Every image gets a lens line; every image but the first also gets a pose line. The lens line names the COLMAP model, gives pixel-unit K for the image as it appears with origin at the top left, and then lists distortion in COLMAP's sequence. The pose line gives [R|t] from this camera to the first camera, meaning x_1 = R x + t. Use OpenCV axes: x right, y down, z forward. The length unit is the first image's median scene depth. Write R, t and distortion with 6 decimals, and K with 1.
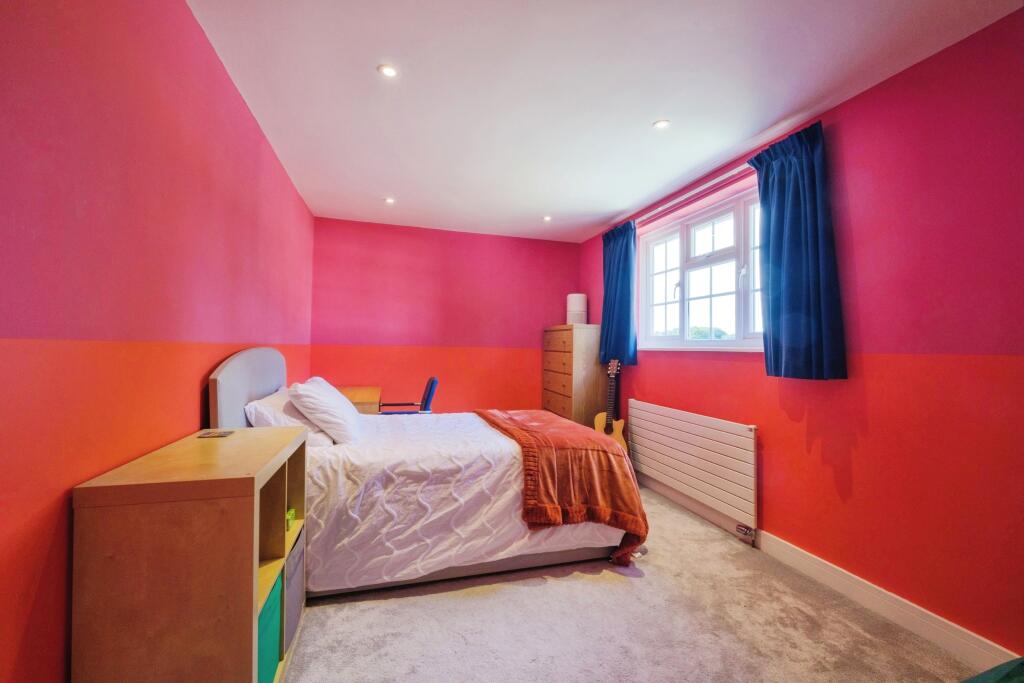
lens RADIAL K [[445.0, 0, 513.0], [0, 445.0, 340.6], [0, 0, 1]] dist [0.001213, -0.003245]
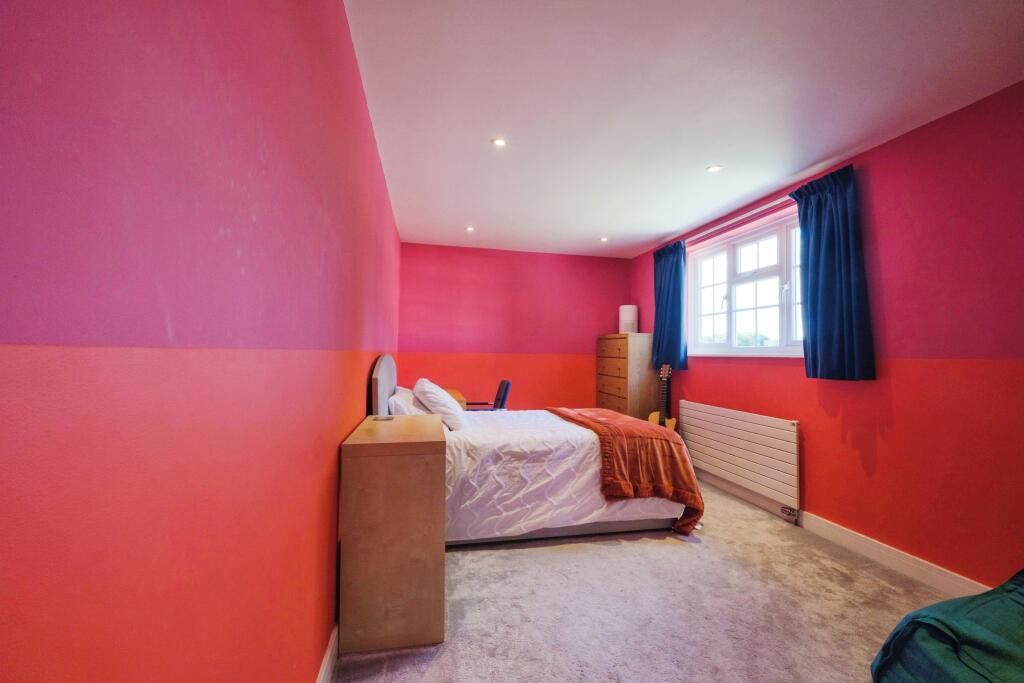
lens RADIAL K [[445.0, 0, 511.4], [0, 445.0, 343.8], [0, 0, 1]] dist [0.001213, -0.003245]
pose [[0.996955, -0.003672, -0.077891, -0.124720], [0.003159, 0.999973, -0.006708, -0.006141], [0.077914, 0.006441, 0.996939, -0.249457]]
